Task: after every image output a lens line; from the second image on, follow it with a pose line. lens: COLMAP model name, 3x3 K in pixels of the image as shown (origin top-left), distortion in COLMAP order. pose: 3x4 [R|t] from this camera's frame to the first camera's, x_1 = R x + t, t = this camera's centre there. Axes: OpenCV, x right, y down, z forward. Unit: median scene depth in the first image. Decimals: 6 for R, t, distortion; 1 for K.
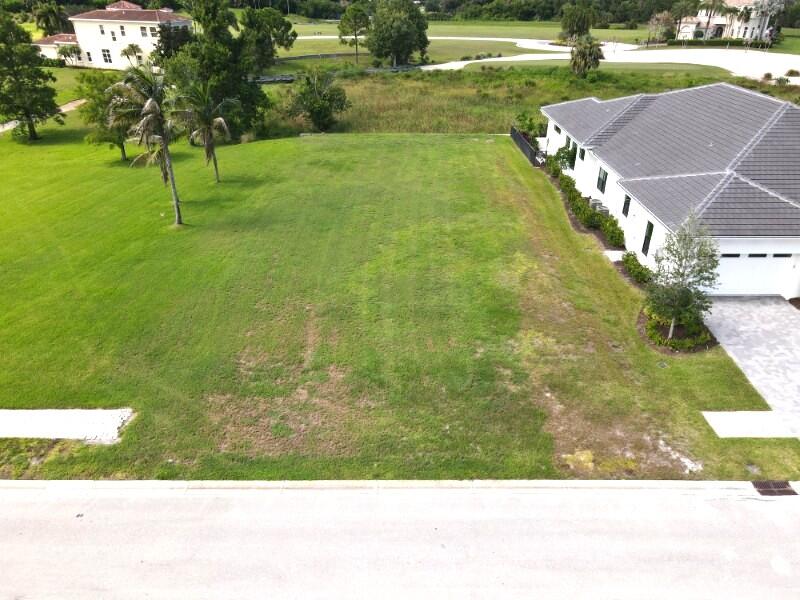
lens RADIAL K [[585.5, 0, 403.6], [0, 585.5, 299.6], [0, 0, 1]] dist [0.009167, 0.011643]
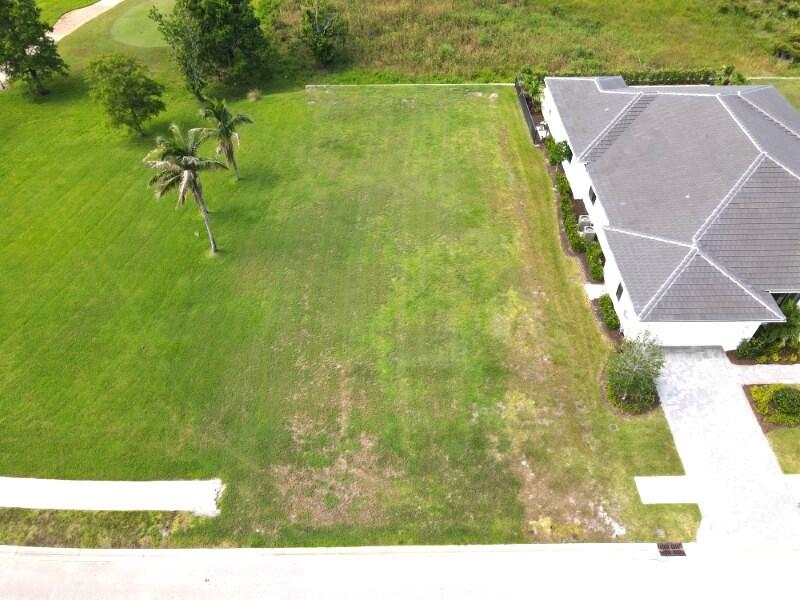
lens RADIAL K [[585.5, 0, 403.6], [0, 585.5, 298.7], [0, 0, 1]] dist [0.009167, 0.011643]
pose [[0.999962, -0.008721, -0.000784, -0.025748], [0.008557, 0.954258, 0.298861, -0.556945], [-0.001858, -0.298856, 0.954296, -0.165846]]
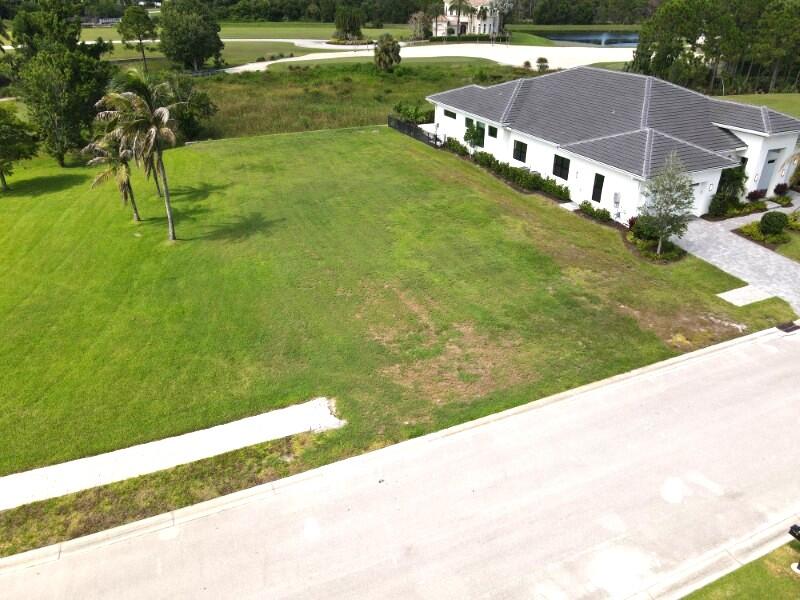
lens RADIAL K [[585.5, 0, 403.6], [0, 585.5, 298.1], [0, 0, 1]] dist [0.009167, 0.011643]
pose [[0.909651, -0.193871, 0.367354, -0.605593], [0.195161, 0.980181, 0.034028, 0.006134], [-0.366670, 0.040739, 0.929459, -0.020425]]
